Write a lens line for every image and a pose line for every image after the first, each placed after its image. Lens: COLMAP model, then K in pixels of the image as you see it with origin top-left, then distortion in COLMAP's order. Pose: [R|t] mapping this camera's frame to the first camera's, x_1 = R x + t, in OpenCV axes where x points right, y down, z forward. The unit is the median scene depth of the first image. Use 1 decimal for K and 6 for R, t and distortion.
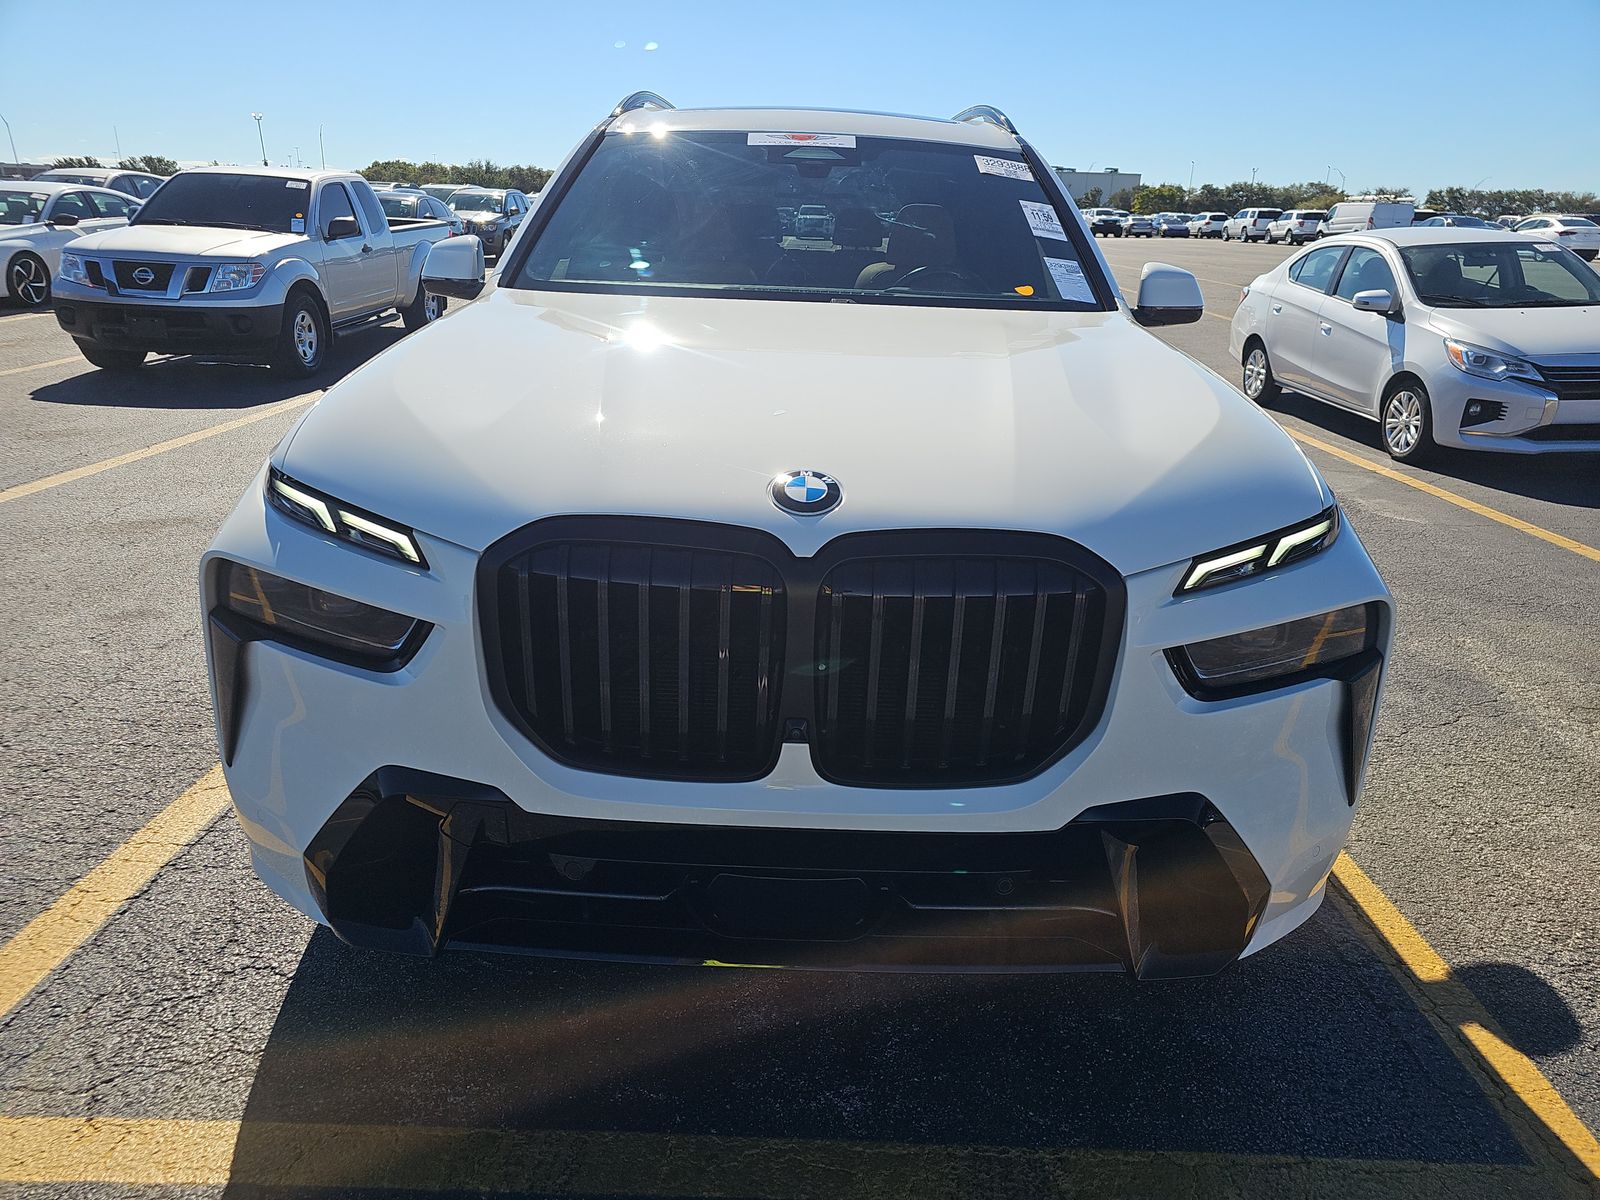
lens RADIAL K [[1075.9, 0, 796.1], [0, 1075.9, 607.5], [0, 0, 1]] dist [0.046137, 0.001654]
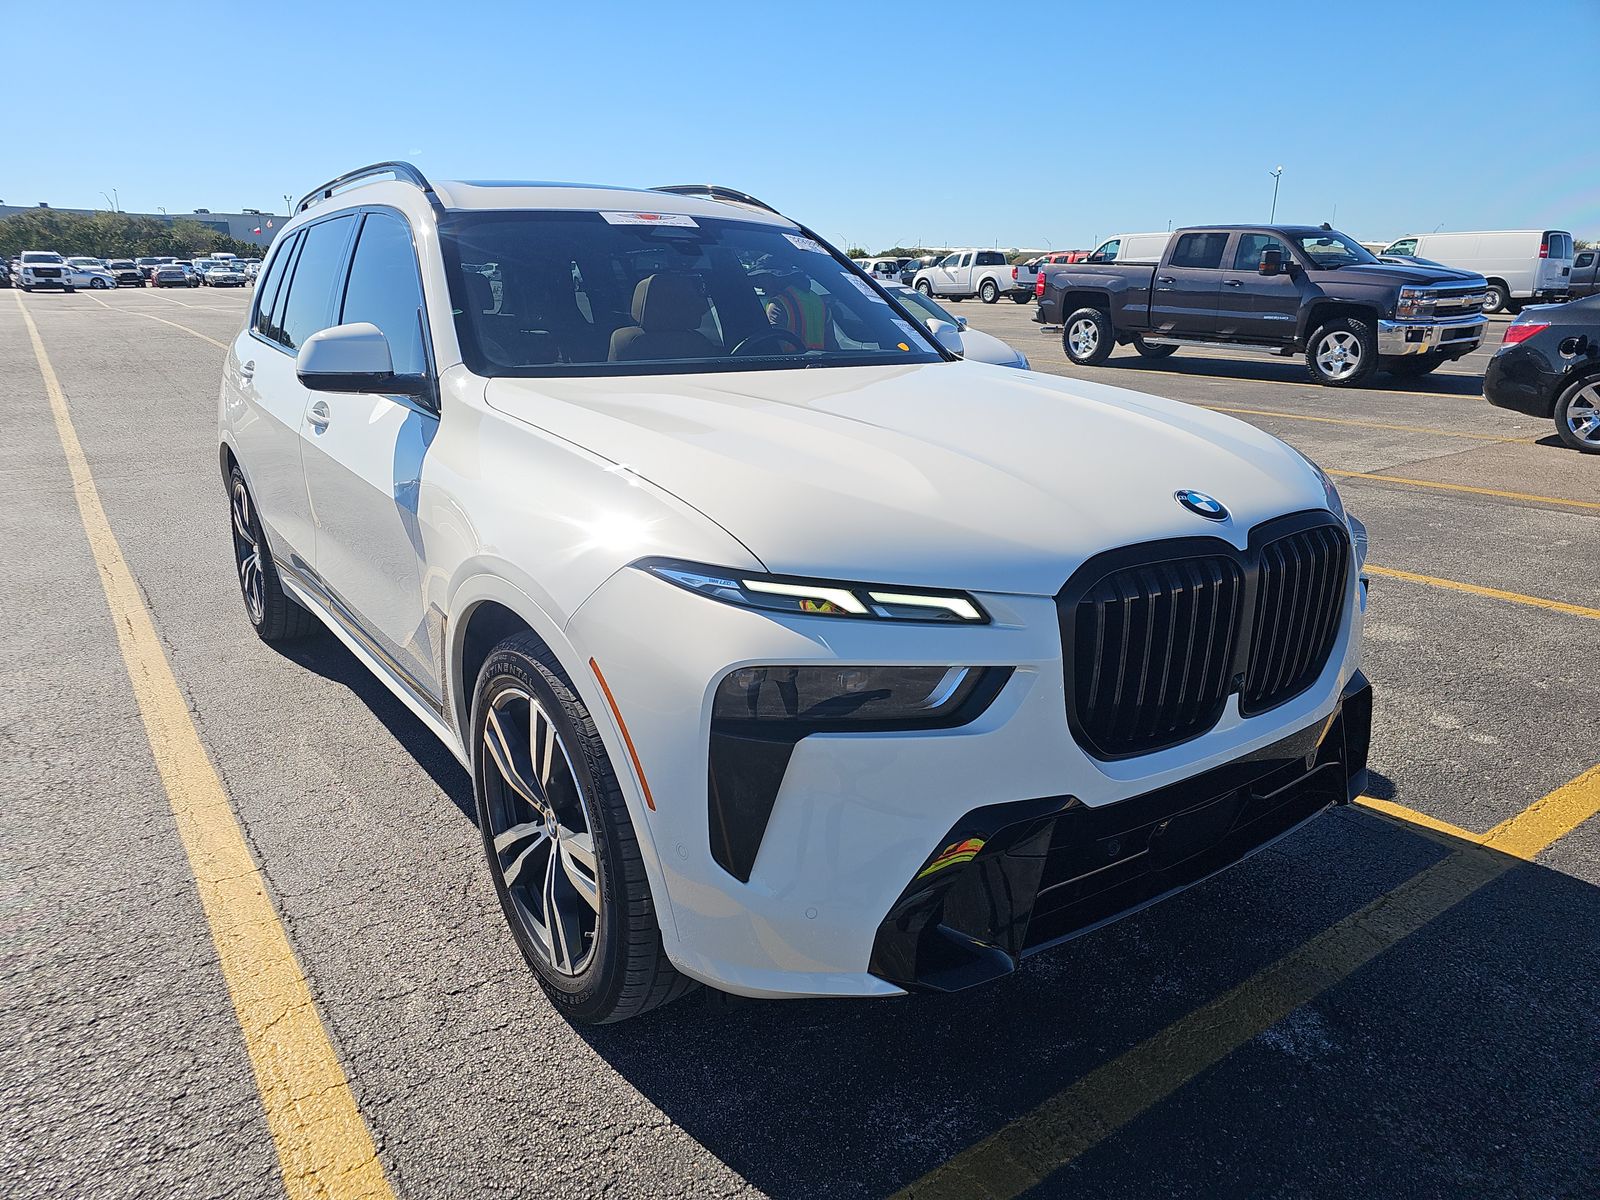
lens RADIAL K [[1075.9, 0, 799.4], [0, 1075.9, 593.8], [0, 0, 1]] dist [0.046137, 0.001654]
pose [[0.802580, -0.186939, 0.566497, -1.067032], [0.215149, 0.976426, 0.017402, -0.120339], [-0.556396, 0.107915, 0.823880, 0.173738]]
